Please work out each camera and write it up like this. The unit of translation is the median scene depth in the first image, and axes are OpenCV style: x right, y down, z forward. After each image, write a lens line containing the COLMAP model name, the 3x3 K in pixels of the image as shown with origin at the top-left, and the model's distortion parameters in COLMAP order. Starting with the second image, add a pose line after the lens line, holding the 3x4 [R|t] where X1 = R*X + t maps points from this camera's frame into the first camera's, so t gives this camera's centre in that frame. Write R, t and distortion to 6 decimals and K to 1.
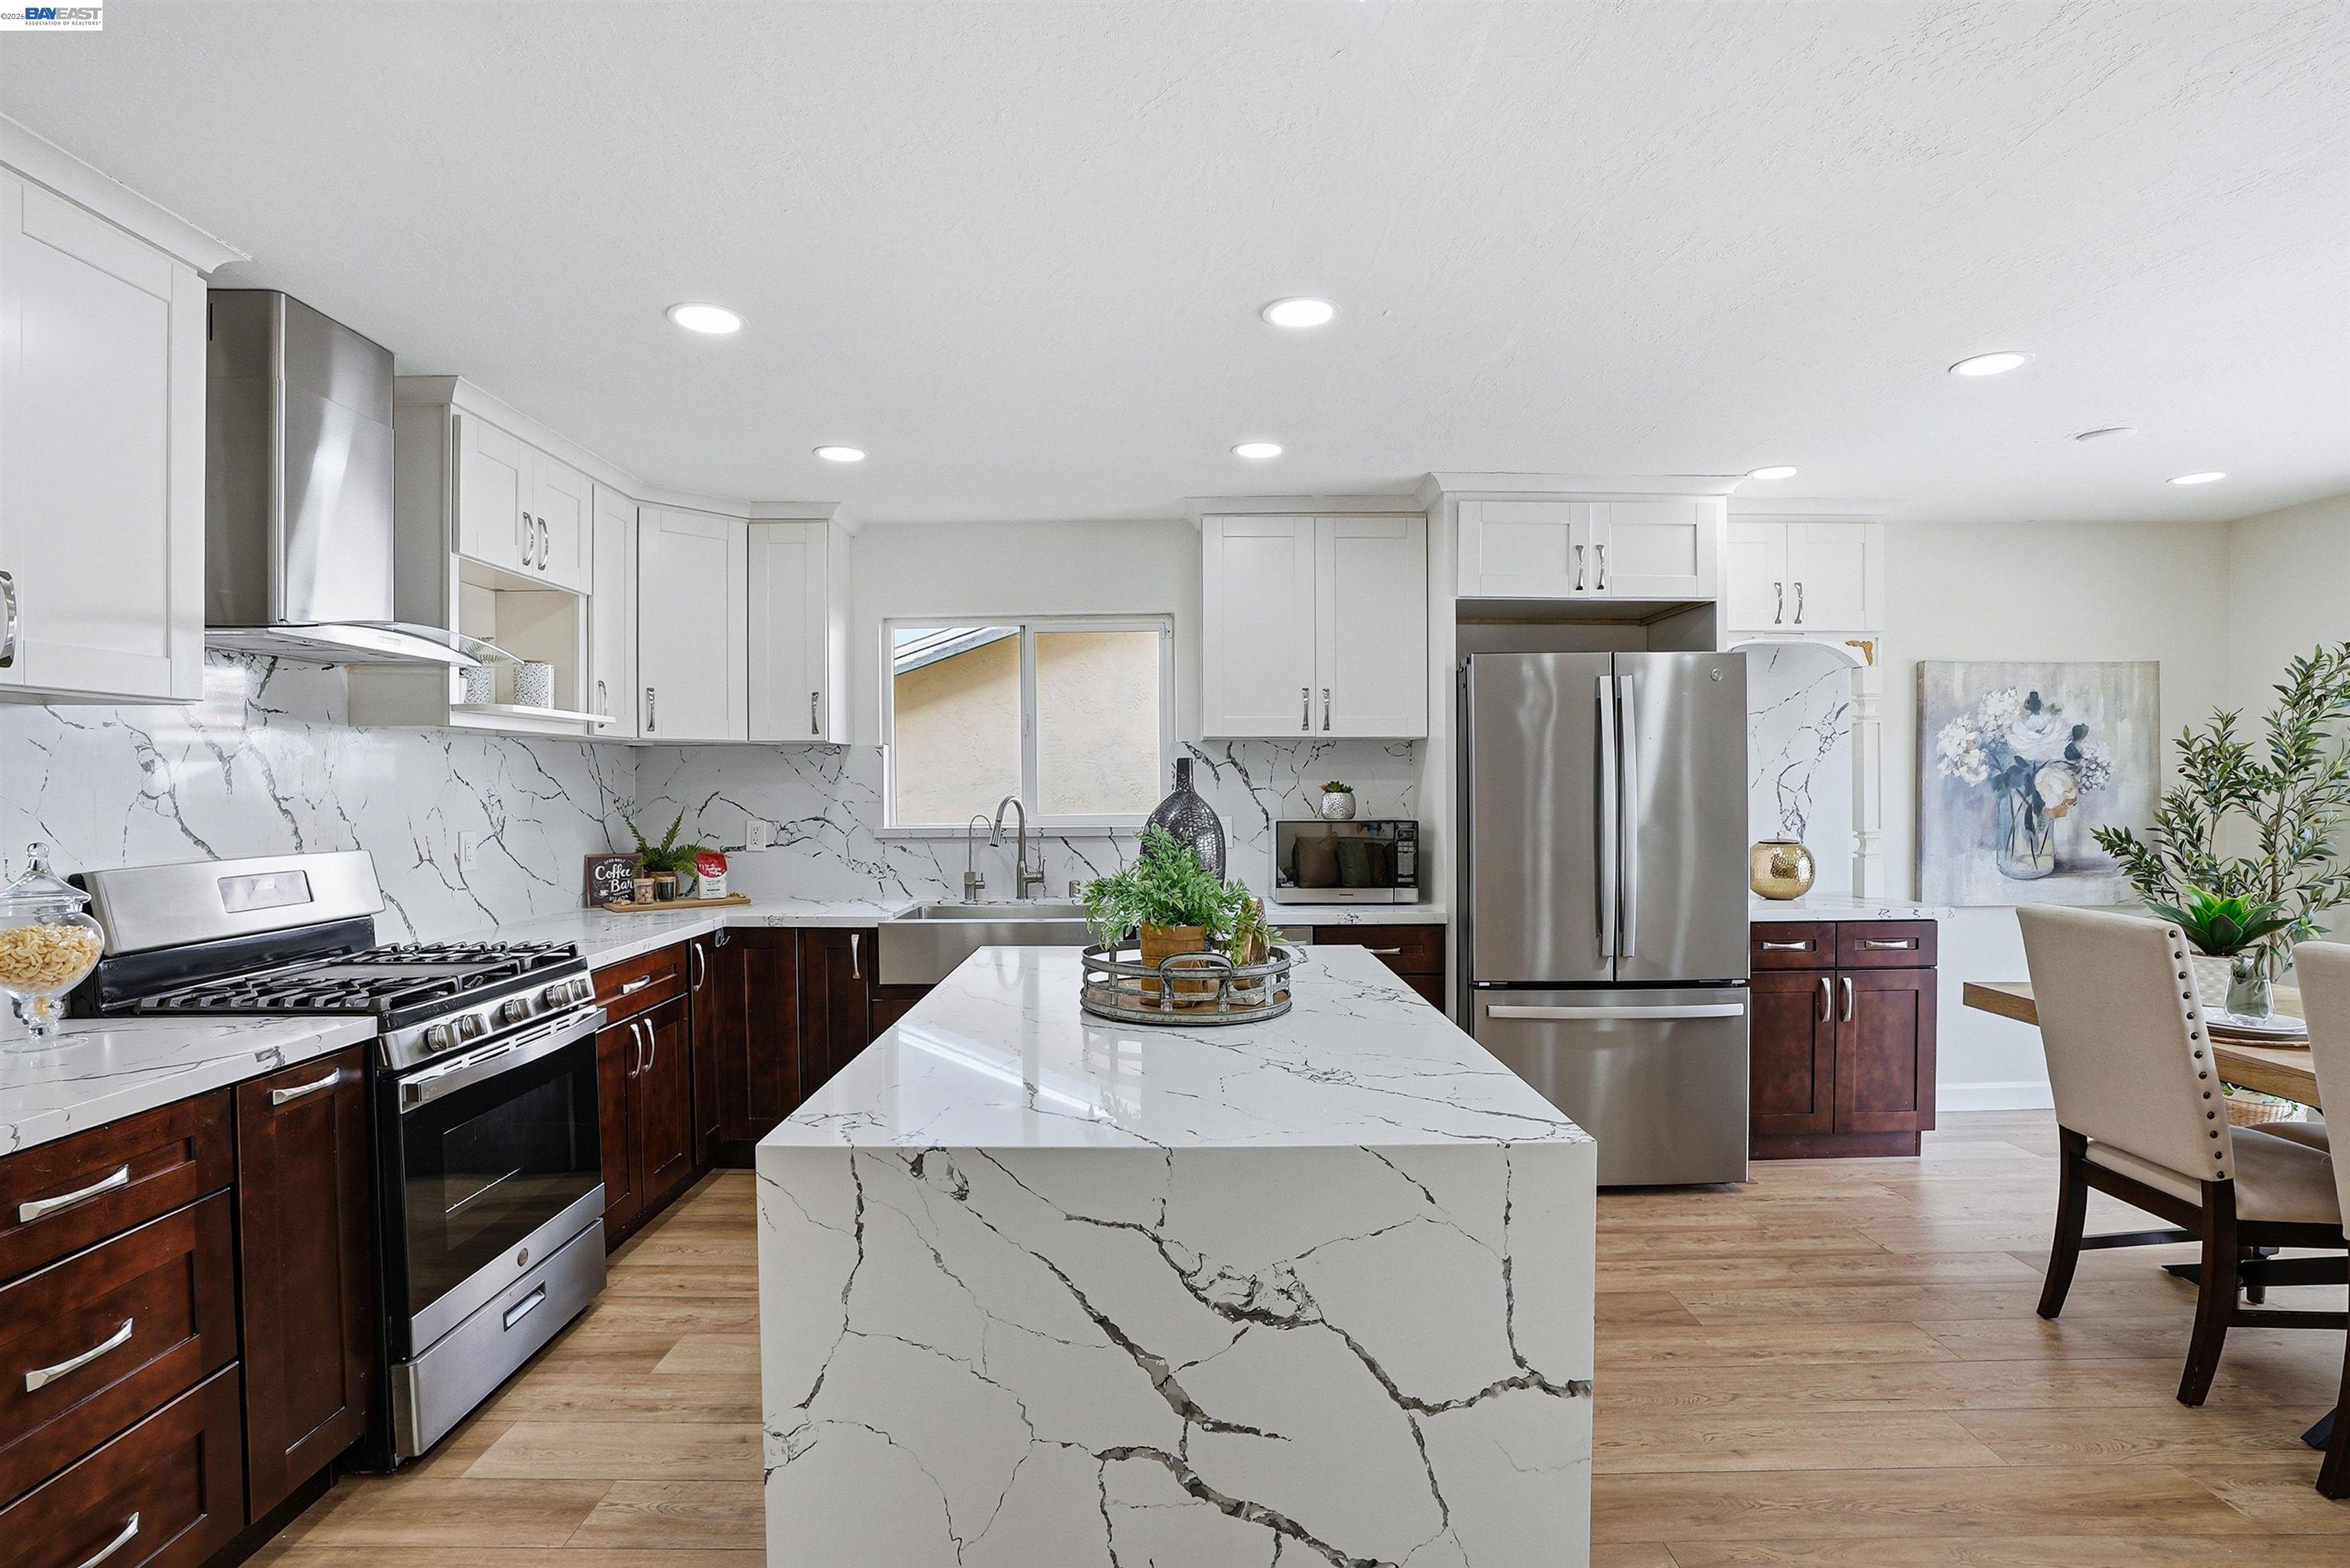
lens RADIAL K [[1111.8, 0, 1170.2], [0, 1111.8, 794.8], [0, 0, 1]] dist [-0.066172, 0.024555]
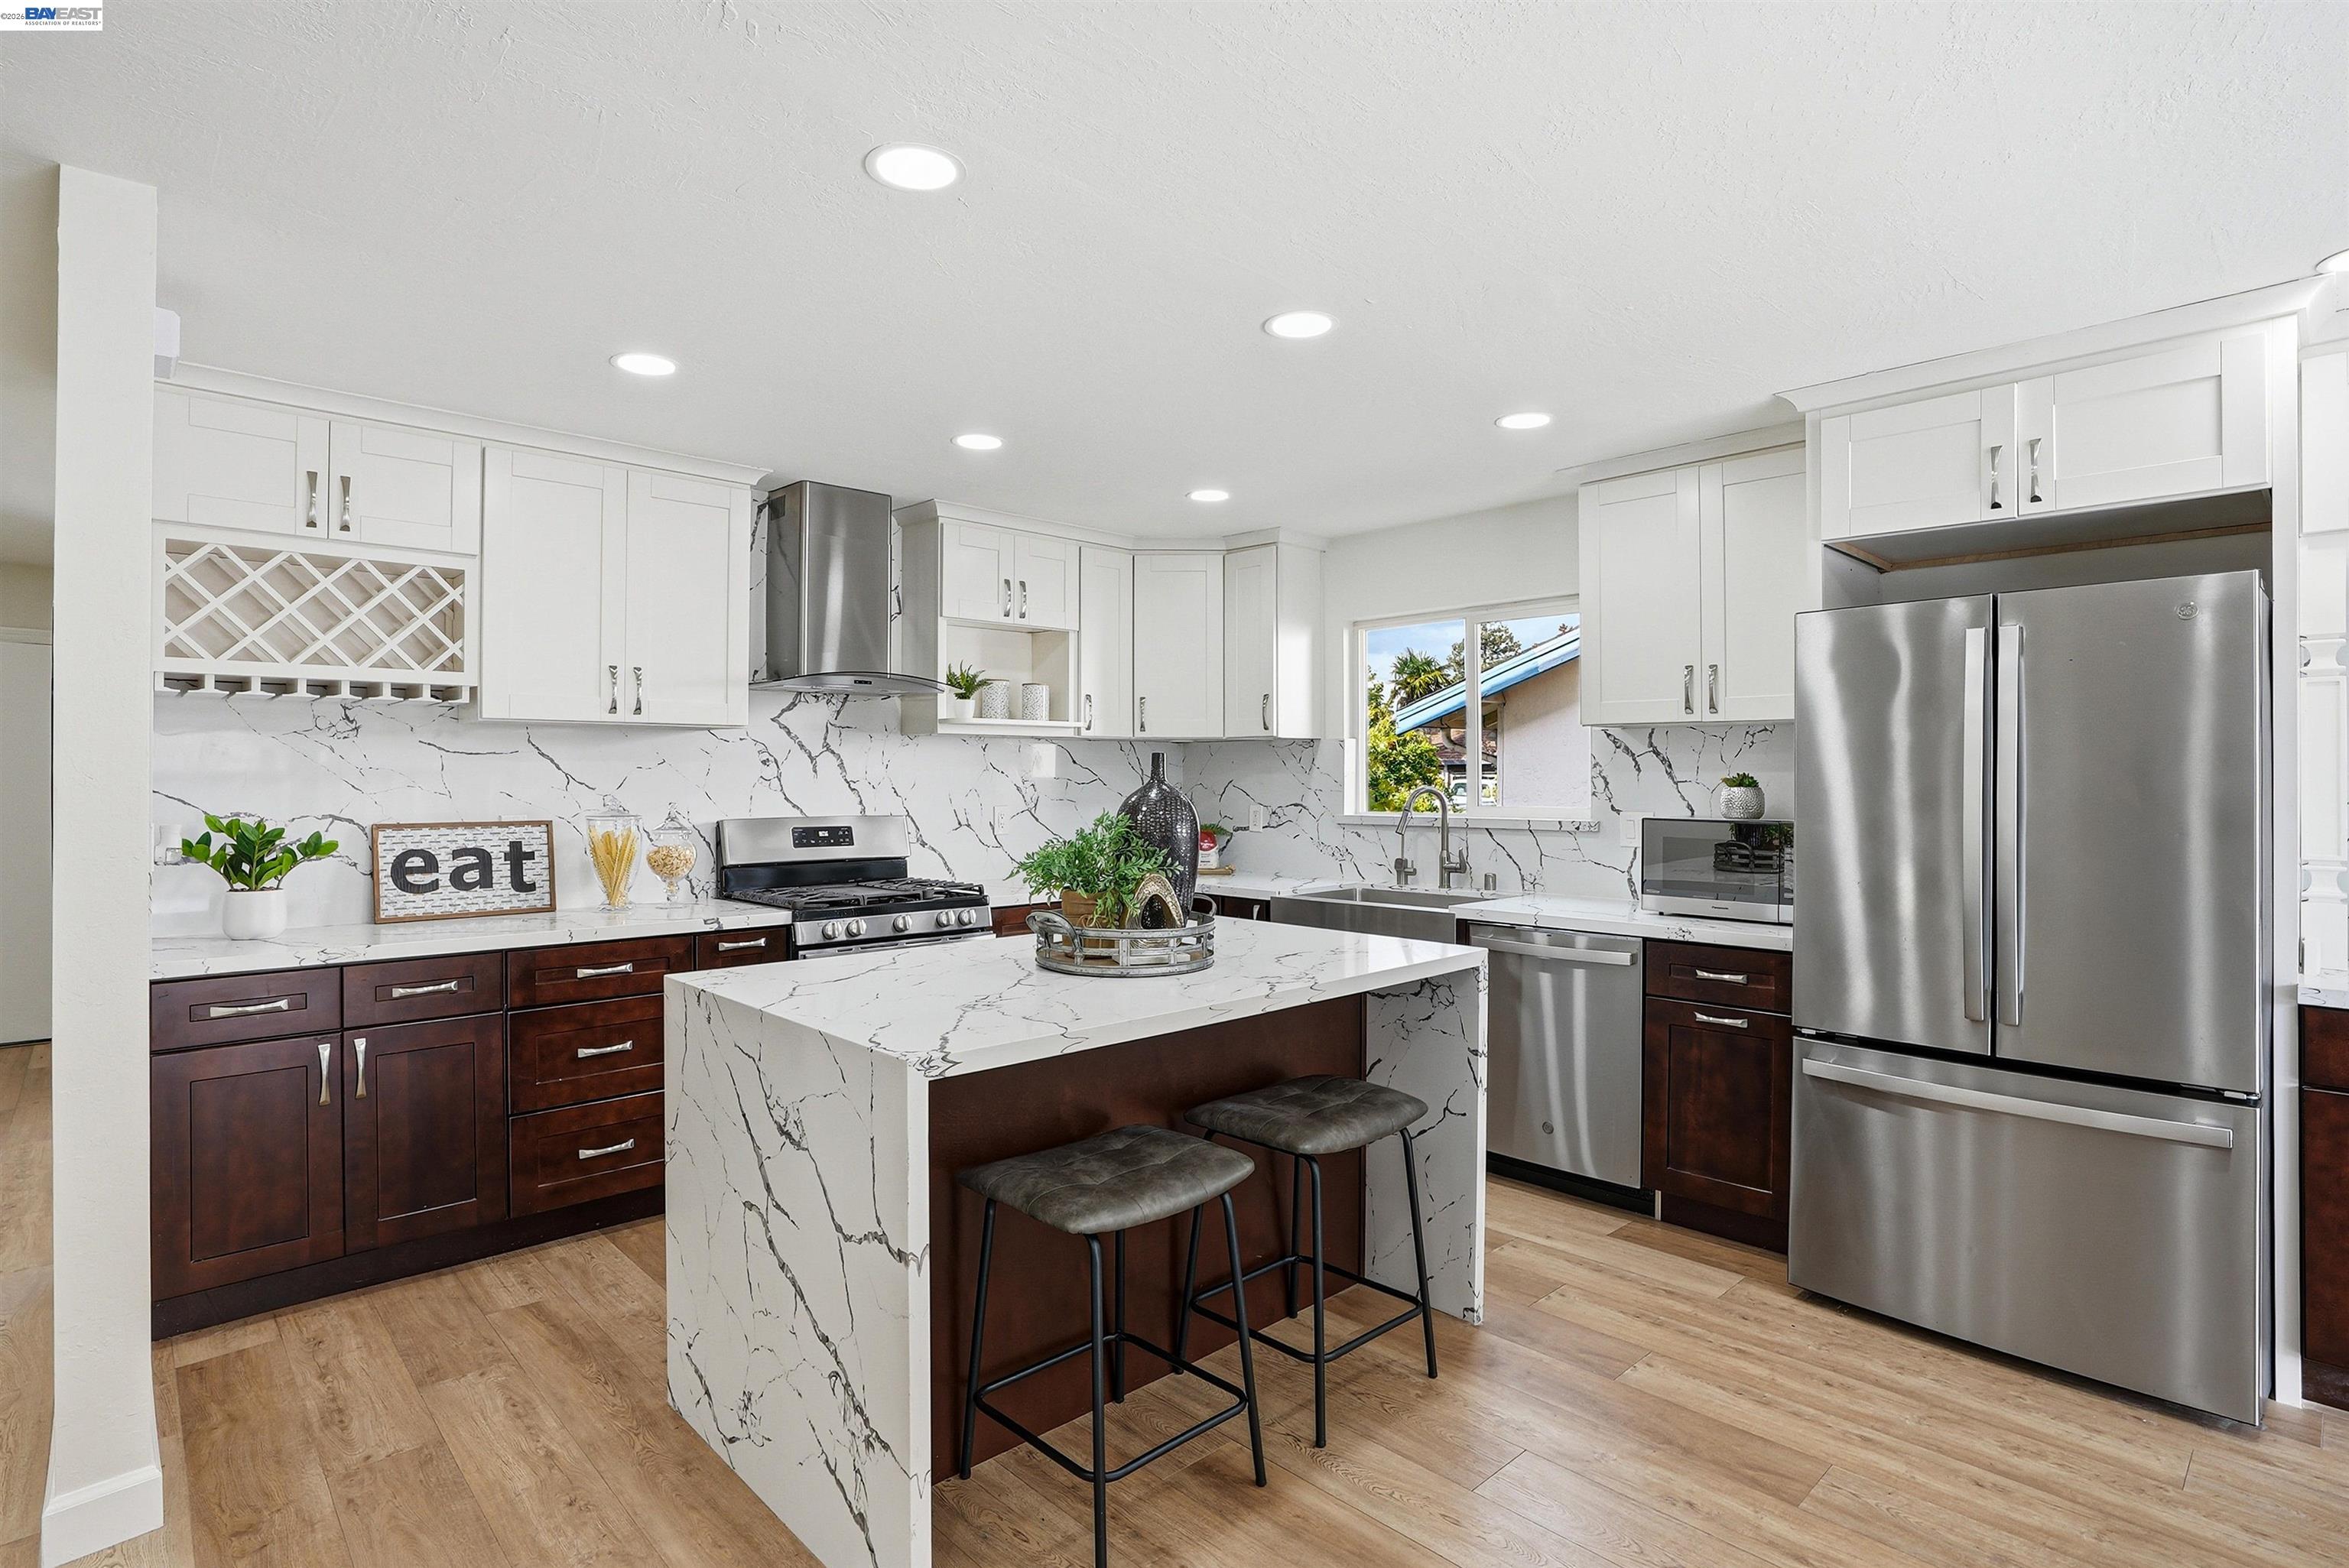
lens RADIAL K [[1165.9, 0, 1170.0], [0, 1165.9, 766.9], [0, 0, 1]] dist [-0.057967, 0.023499]
pose [[0.686614, -0.000199, -0.727022, 0.662339], [-0.010654, 0.999890, -0.010336, -0.004617], [0.726944, 0.014842, 0.686537, 0.127222]]
